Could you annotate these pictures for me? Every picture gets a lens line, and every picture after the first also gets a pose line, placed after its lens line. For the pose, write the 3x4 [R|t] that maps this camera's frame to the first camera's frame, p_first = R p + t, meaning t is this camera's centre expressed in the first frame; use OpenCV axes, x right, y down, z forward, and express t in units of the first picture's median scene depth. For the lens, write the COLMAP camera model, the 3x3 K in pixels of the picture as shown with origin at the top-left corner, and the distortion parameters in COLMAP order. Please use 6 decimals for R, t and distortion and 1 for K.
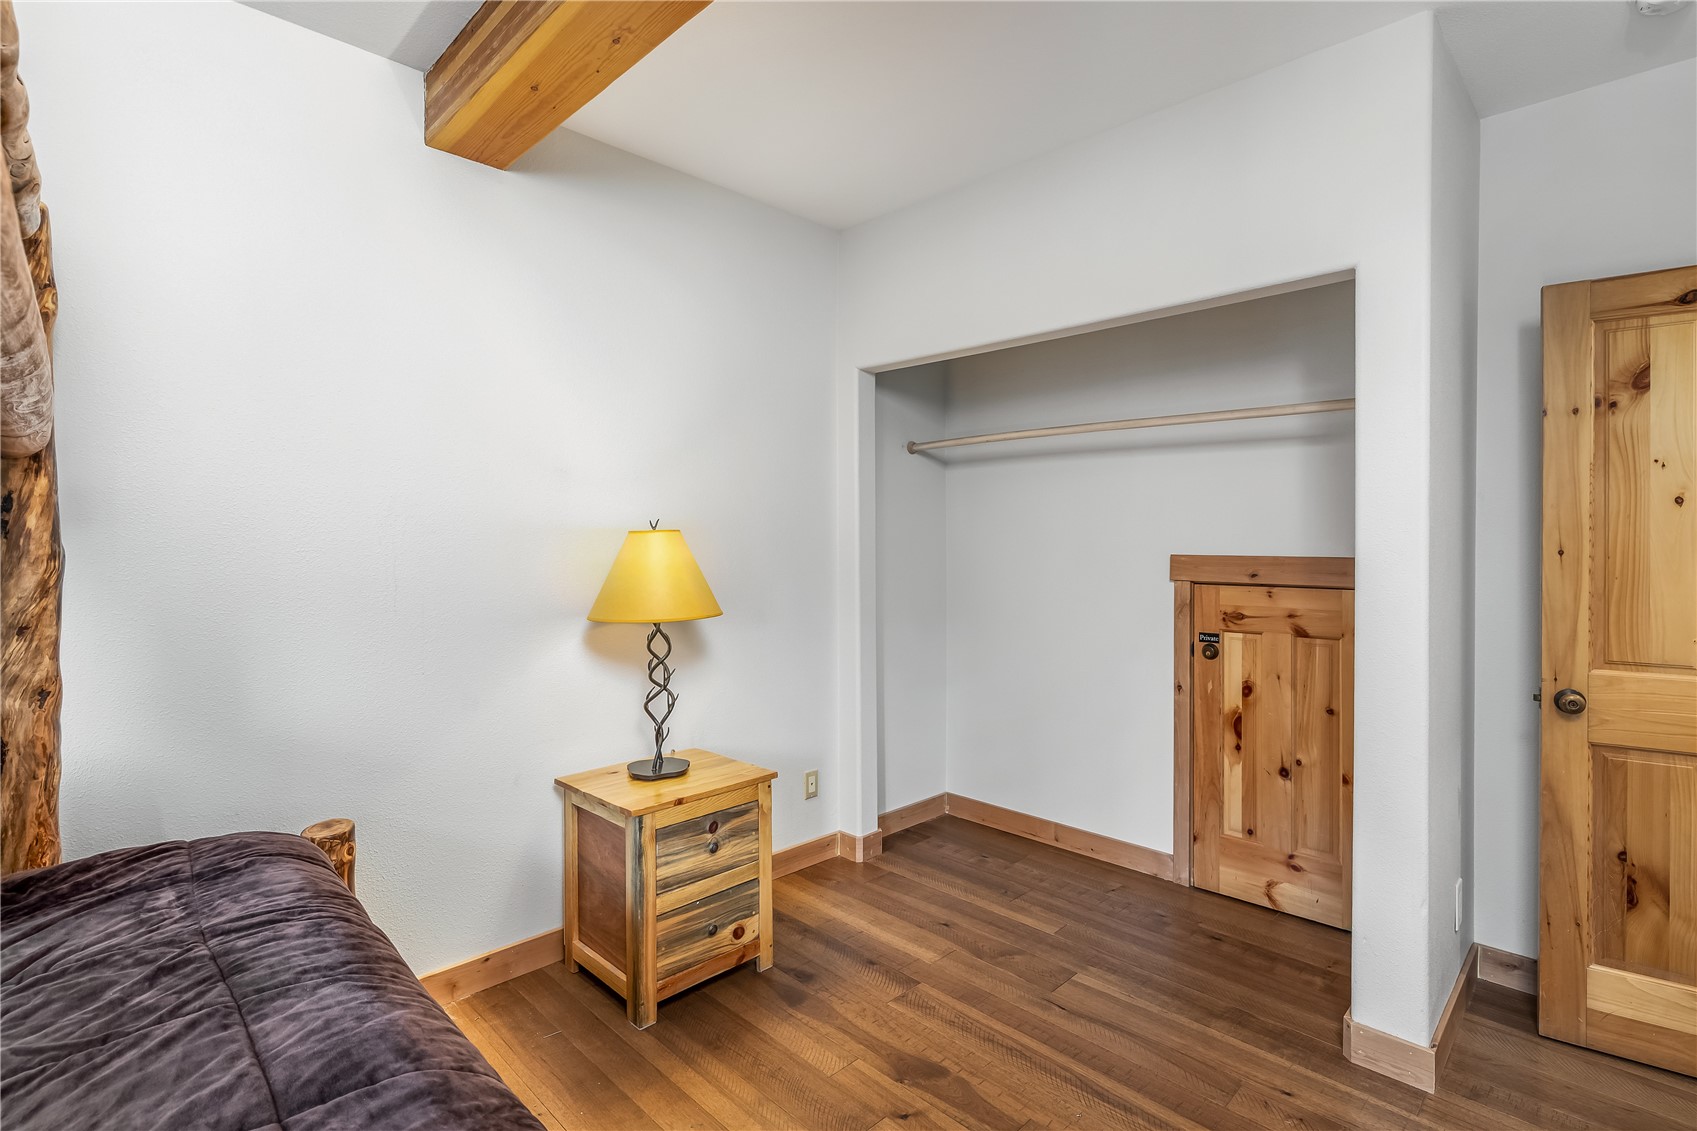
lens RADIAL K [[776.3, 0, 847.4], [0, 776.3, 554.9], [0, 0, 1]] dist [0.003295, 0.000217]
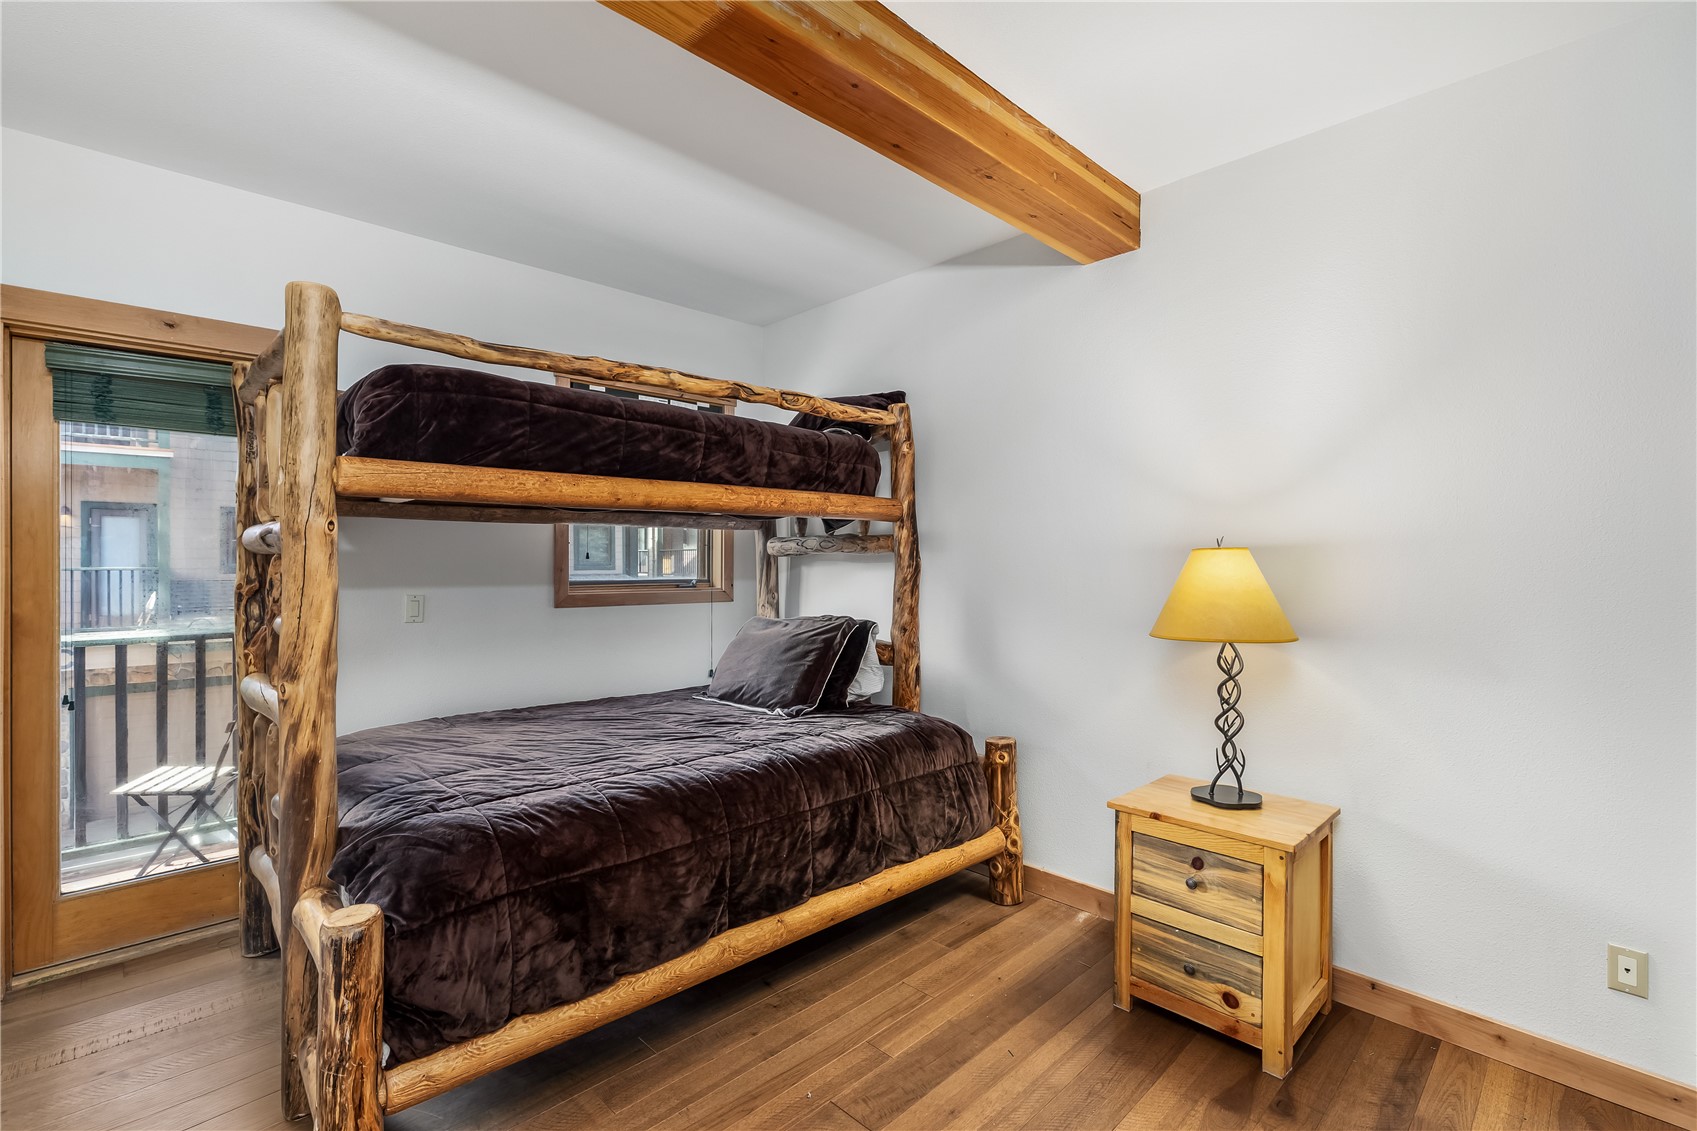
lens RADIAL K [[776.3, 0, 841.2], [0, 776.3, 562.3], [0, 0, 1]] dist [0.003295, 0.000217]
pose [[0.001243, 0.008330, -0.999965, 0.744518], [-0.013255, 0.999878, 0.008313, -0.015548], [0.999911, 0.013244, 0.001353, 0.547633]]
